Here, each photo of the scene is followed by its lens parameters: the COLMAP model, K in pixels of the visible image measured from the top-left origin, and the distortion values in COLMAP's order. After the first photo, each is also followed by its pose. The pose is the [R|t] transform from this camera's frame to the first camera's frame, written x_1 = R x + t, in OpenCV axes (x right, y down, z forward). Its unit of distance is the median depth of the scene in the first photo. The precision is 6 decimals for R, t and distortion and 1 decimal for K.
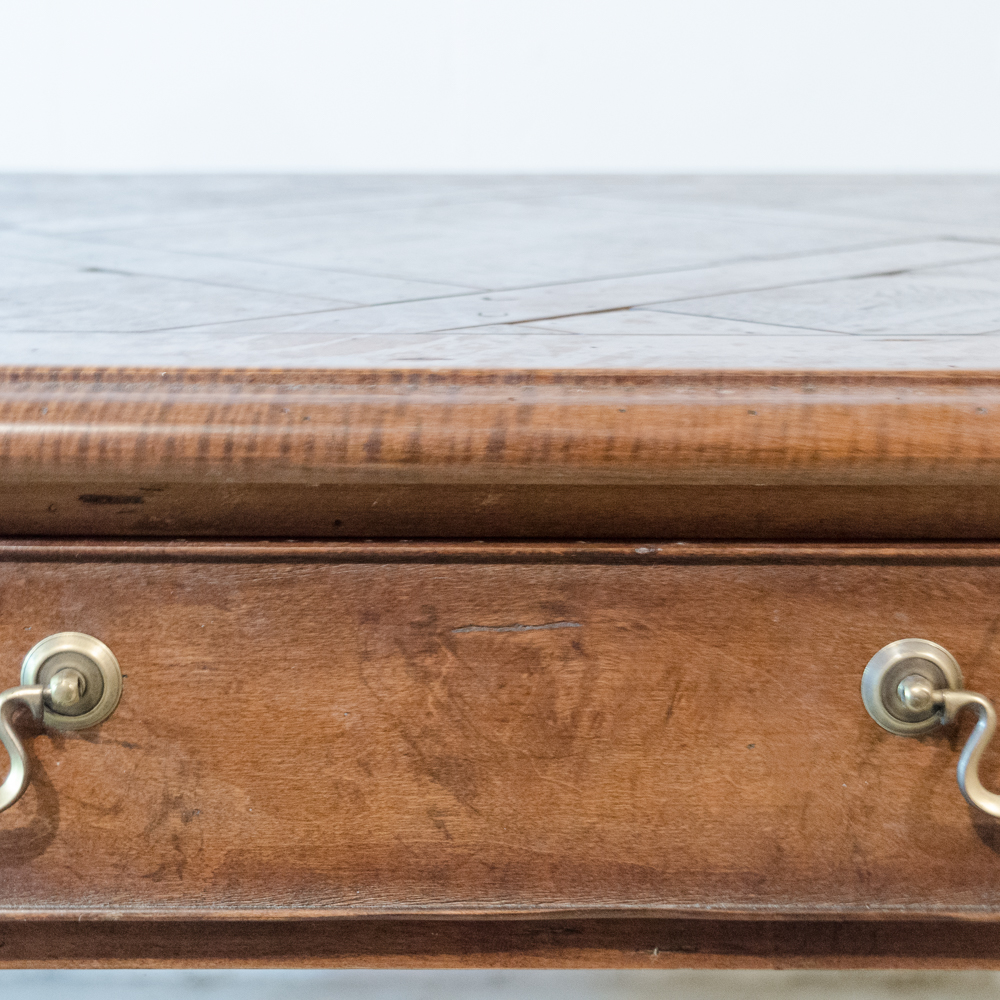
lens RADIAL K [[2493.1, 0, 500.0], [0, 2493.1, 500.0], [0, 0, 1]] dist [-0.006037, 0.188073]
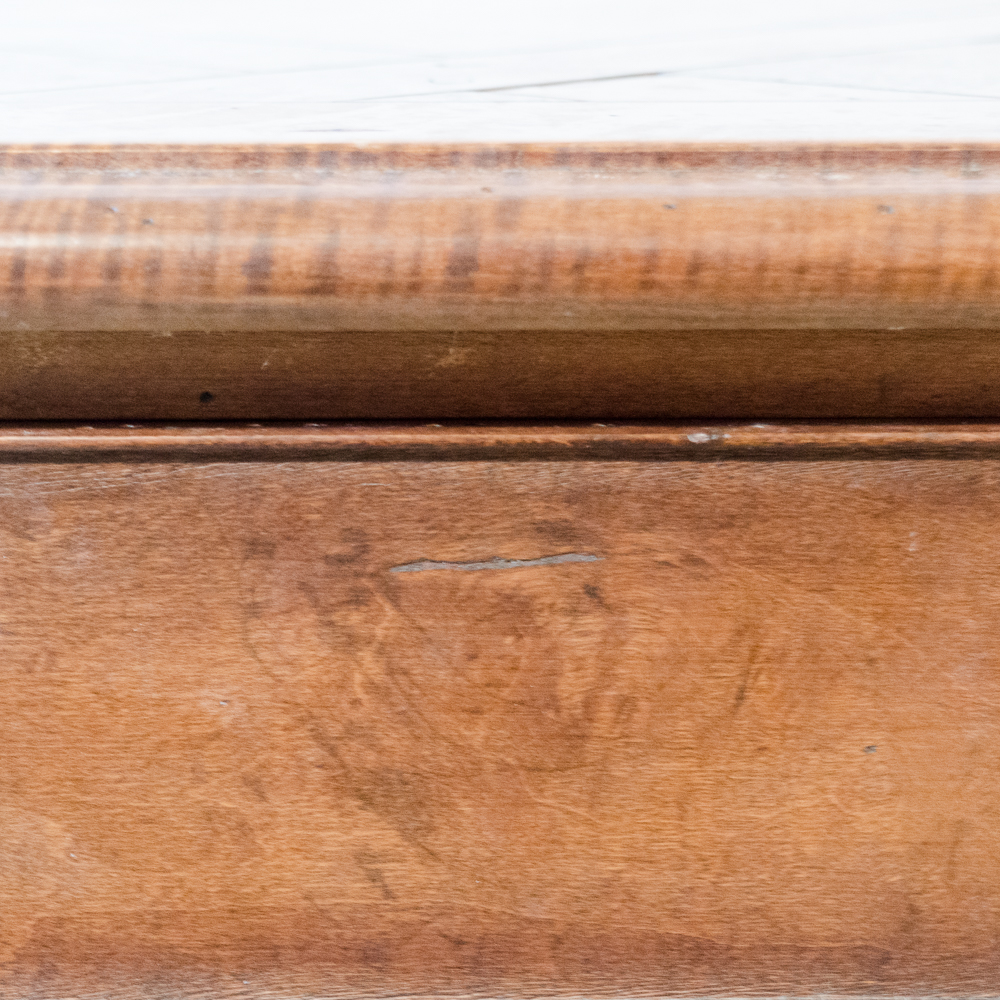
lens RADIAL K [[2448.2, 0, 500.0], [0, 2448.2, 500.0], [0, 0, 1]] dist [0.005398, -0.124069]
pose [[0.999690, -0.006821, 0.023940, -0.006737], [0.005850, 0.999165, 0.040431, 0.010703], [-0.024196, -0.040279, 0.998895, 0.390038]]
